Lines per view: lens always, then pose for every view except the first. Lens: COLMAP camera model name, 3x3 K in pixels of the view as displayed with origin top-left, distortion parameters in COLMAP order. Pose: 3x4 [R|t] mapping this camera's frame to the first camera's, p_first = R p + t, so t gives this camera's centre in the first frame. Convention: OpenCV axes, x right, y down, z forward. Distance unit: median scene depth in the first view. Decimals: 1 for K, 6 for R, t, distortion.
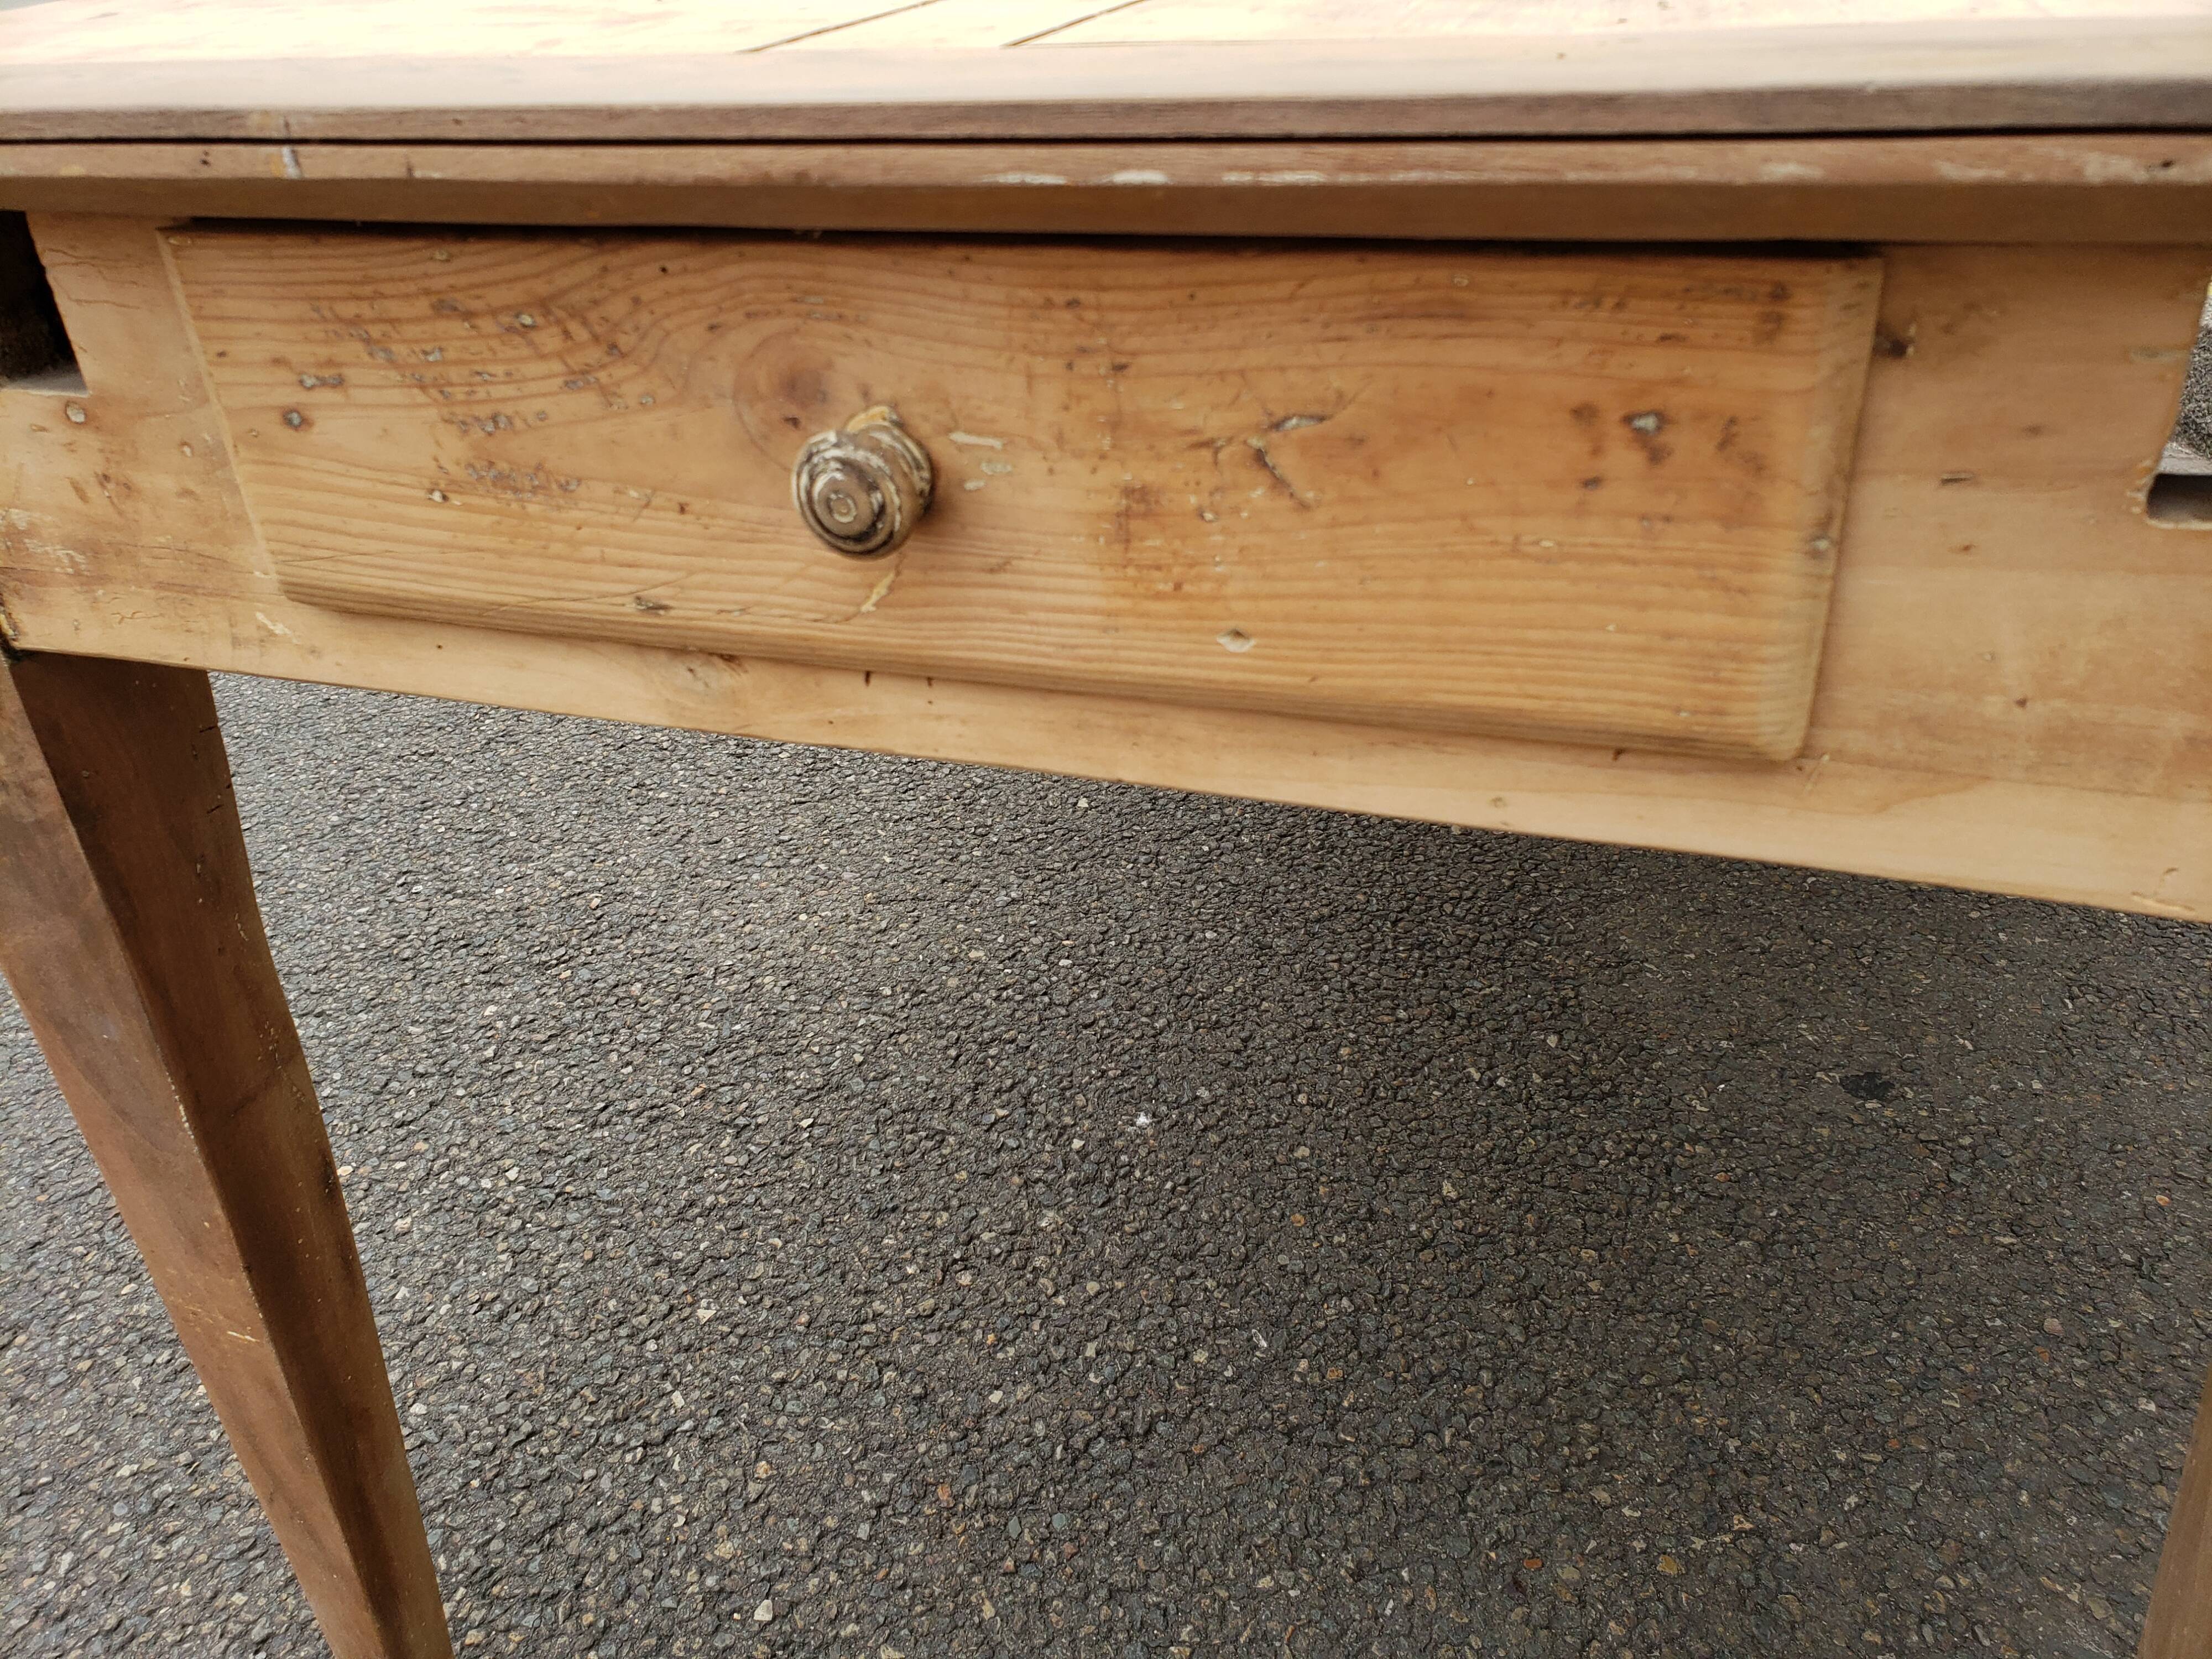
lens RADIAL K [[1746.3, 0, 1105.4], [0, 1746.3, 851.9], [0, 0, 1]] dist [0.009124, 0.014066]
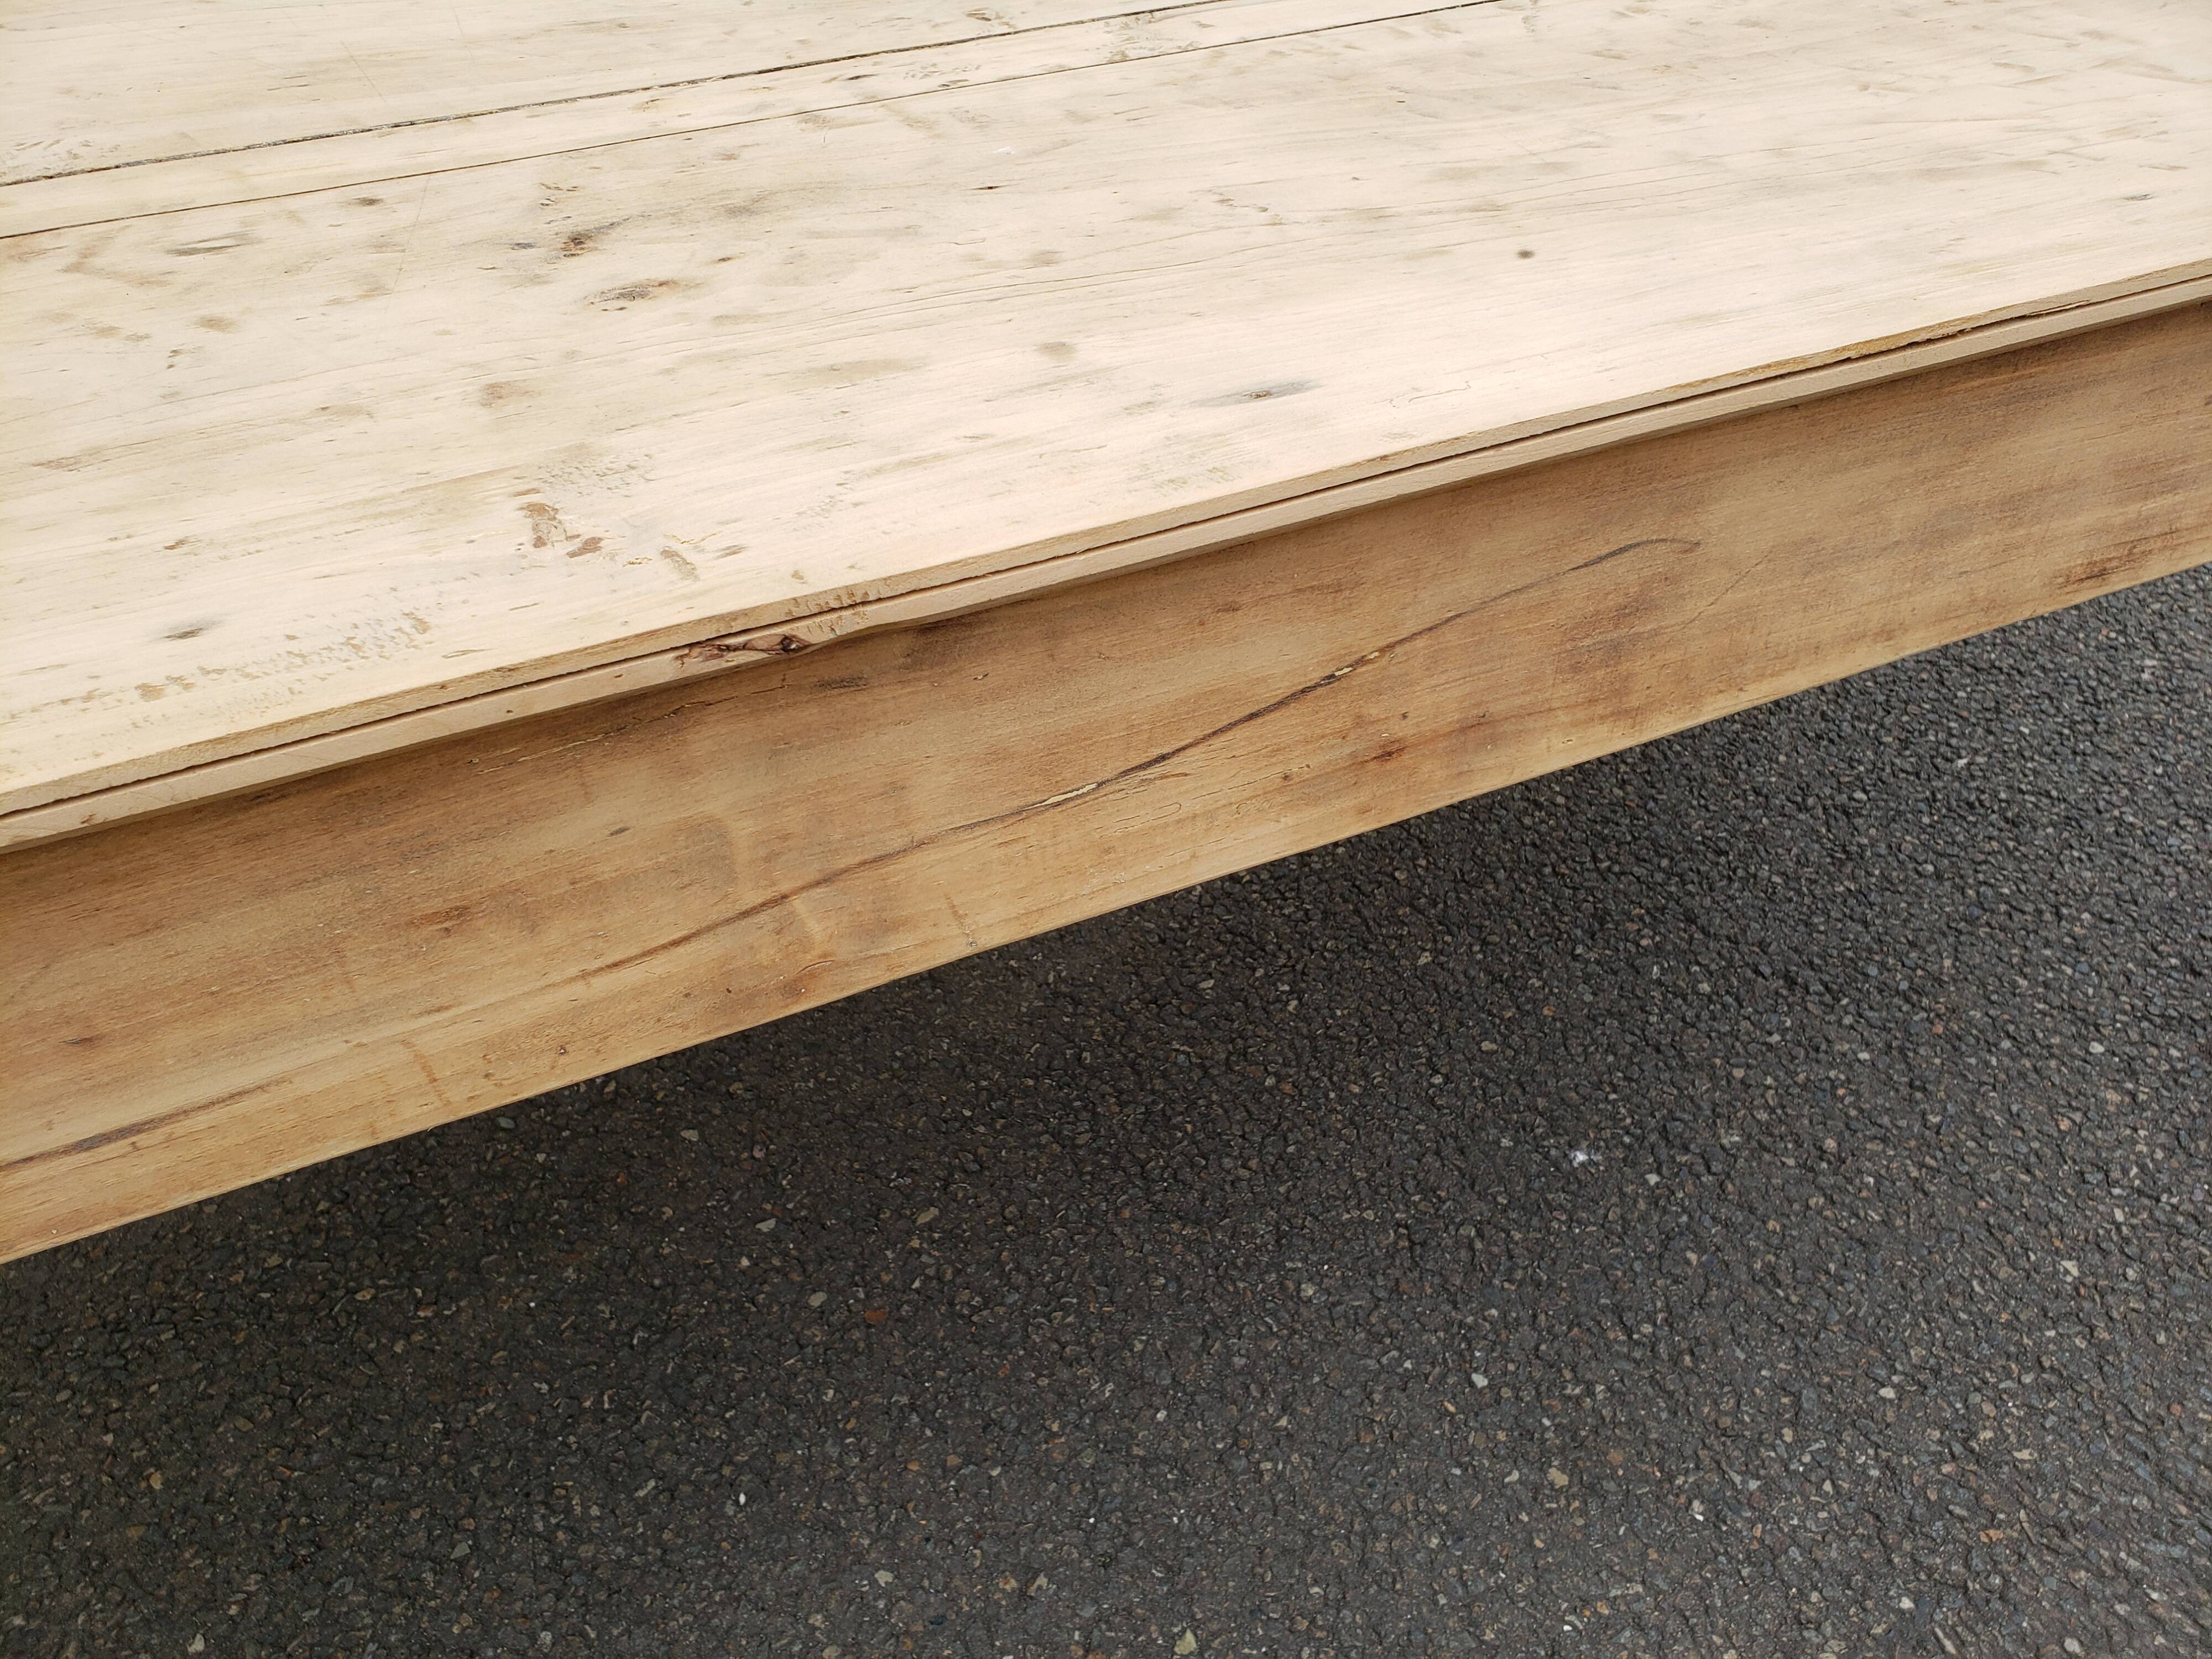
lens RADIAL K [[1746.3, 0, 1121.6], [0, 1746.3, 824.9], [0, 0, 1]] dist [0.009124, 0.014066]
pose [[-0.693403, -0.414156, 0.589633, -0.397341], [0.427339, 0.422490, 0.799302, -1.087151], [-0.580150, 0.806211, -0.115971, 1.425041]]
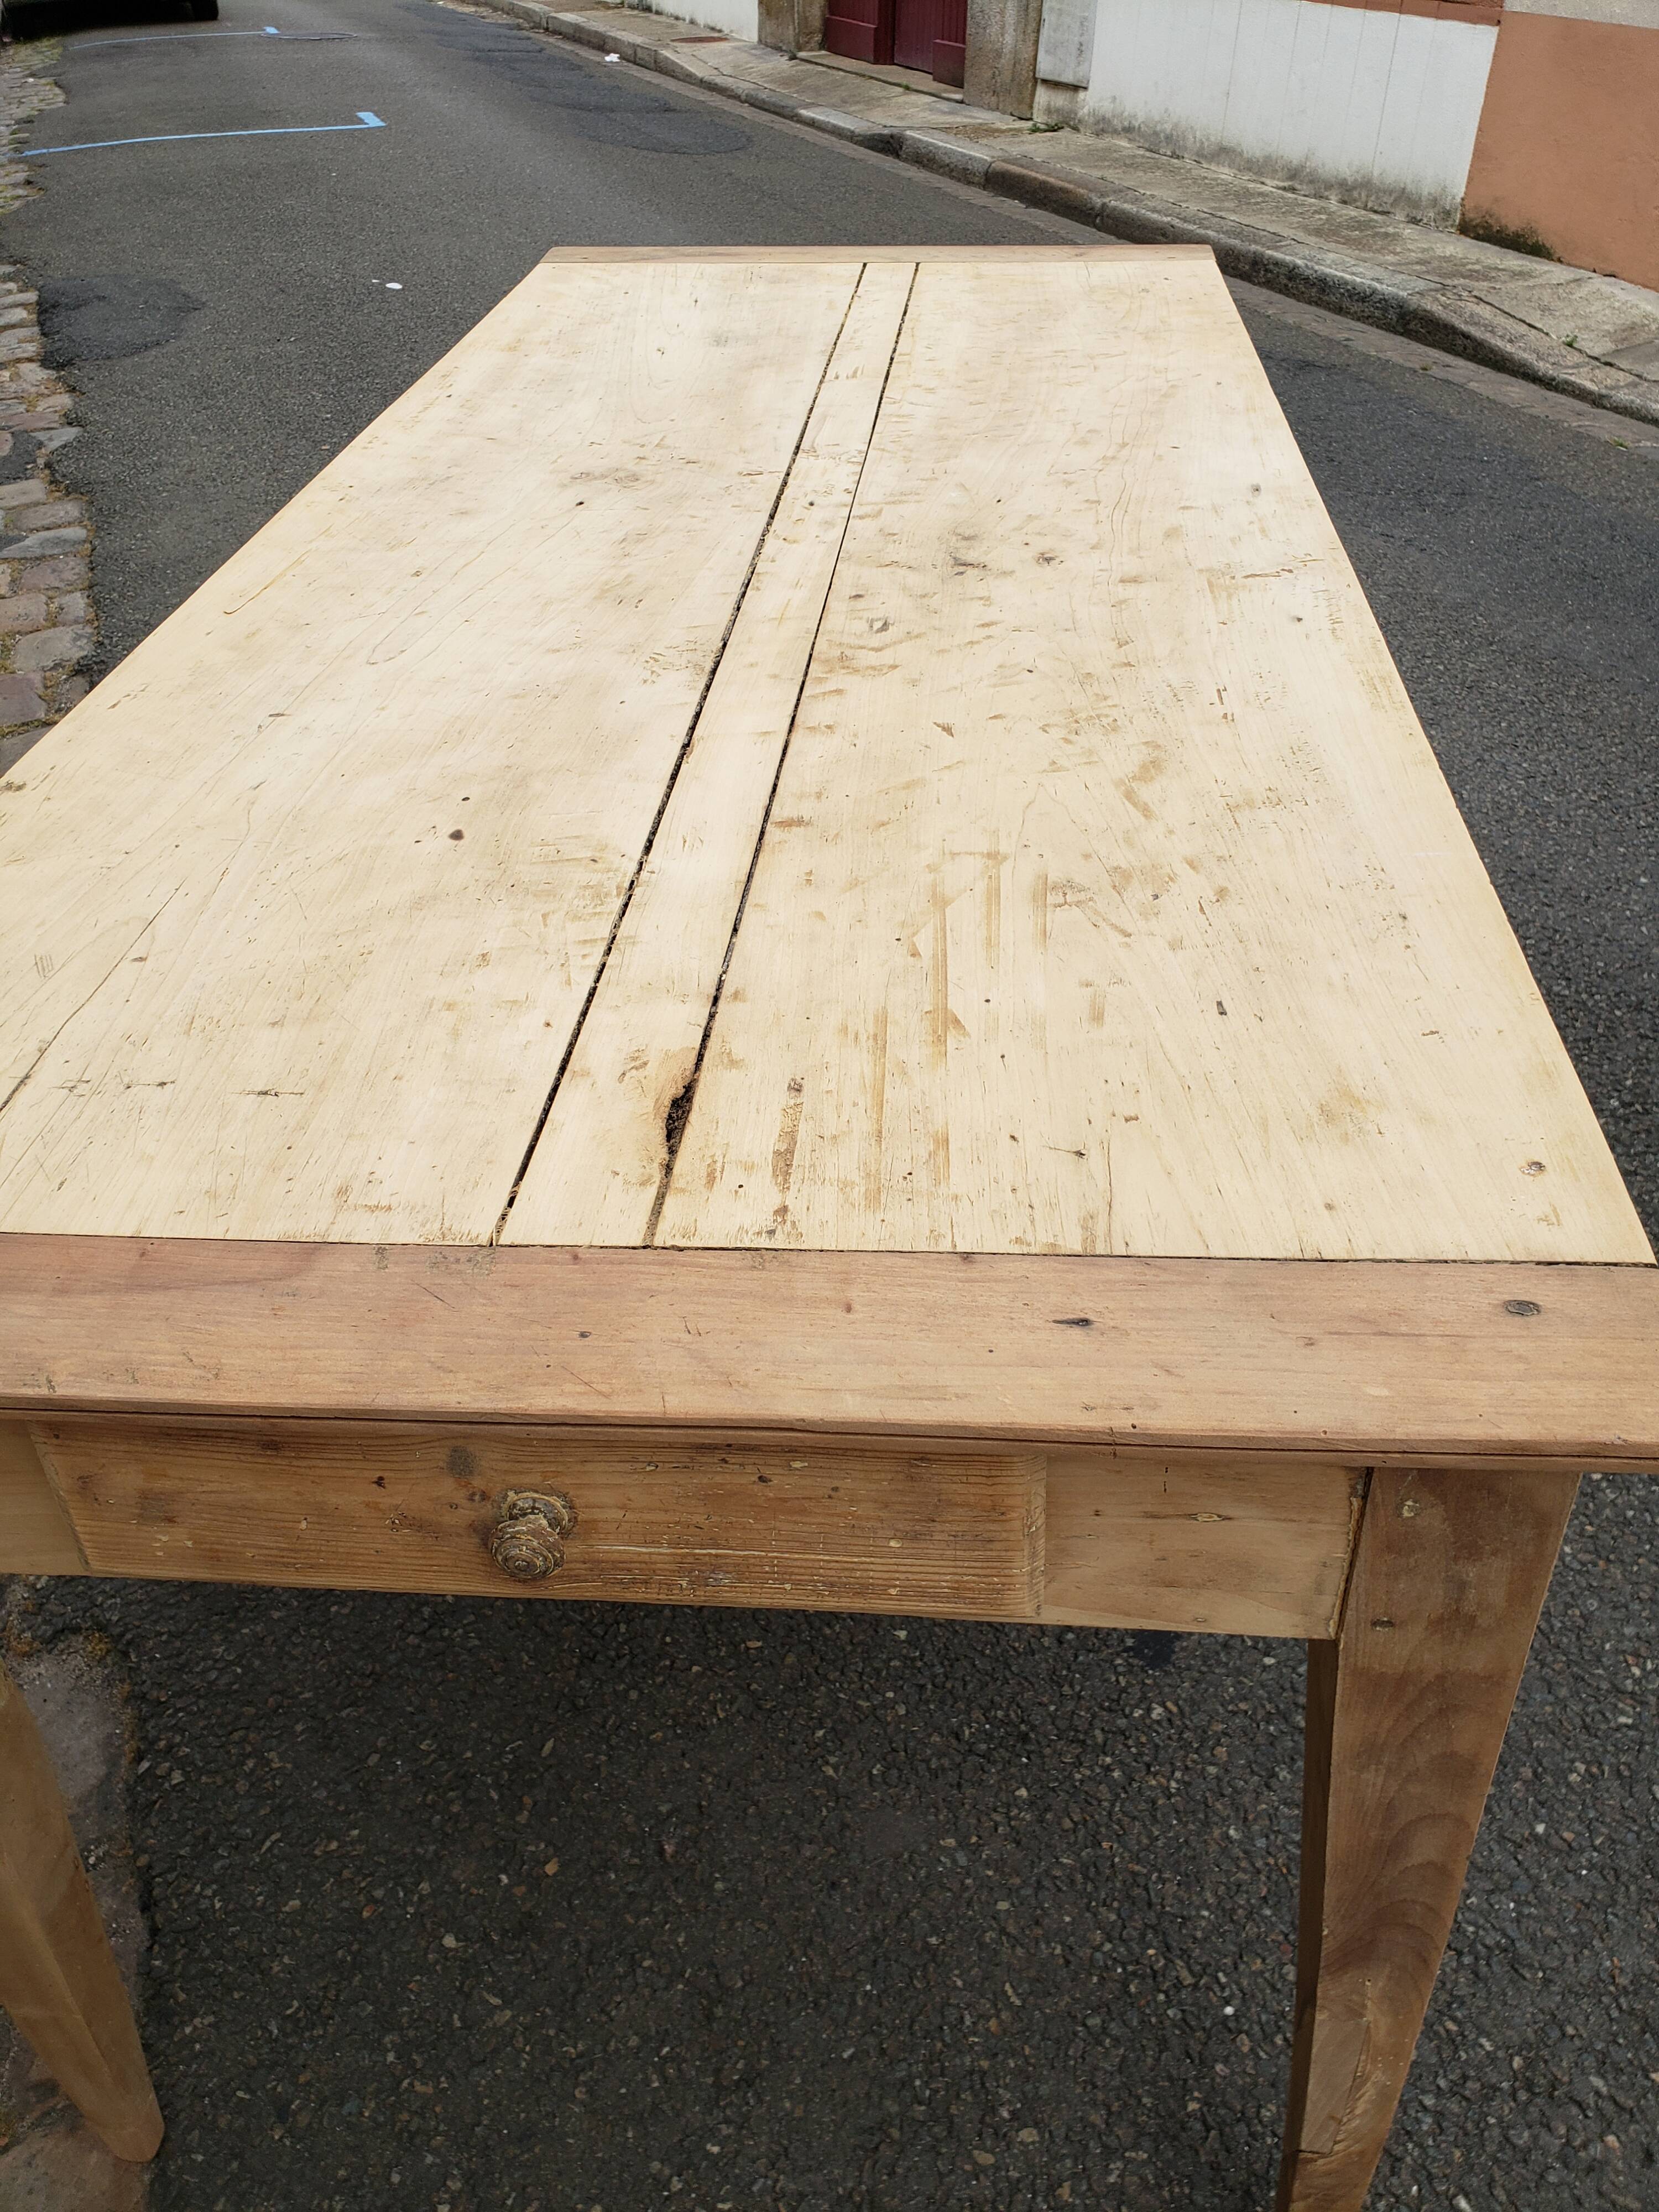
lens RADIAL K [[1746.3, 0, 821.3], [0, 1746.3, 1078.0], [0, 0, 1]] dist [0.009124, 0.014066]
pose [[-0.966166, 0.209652, -0.150230, 0.574476], [-0.062066, 0.376366, 0.924390, -1.834910], [0.250342, 0.902438, -0.350619, 2.086924]]
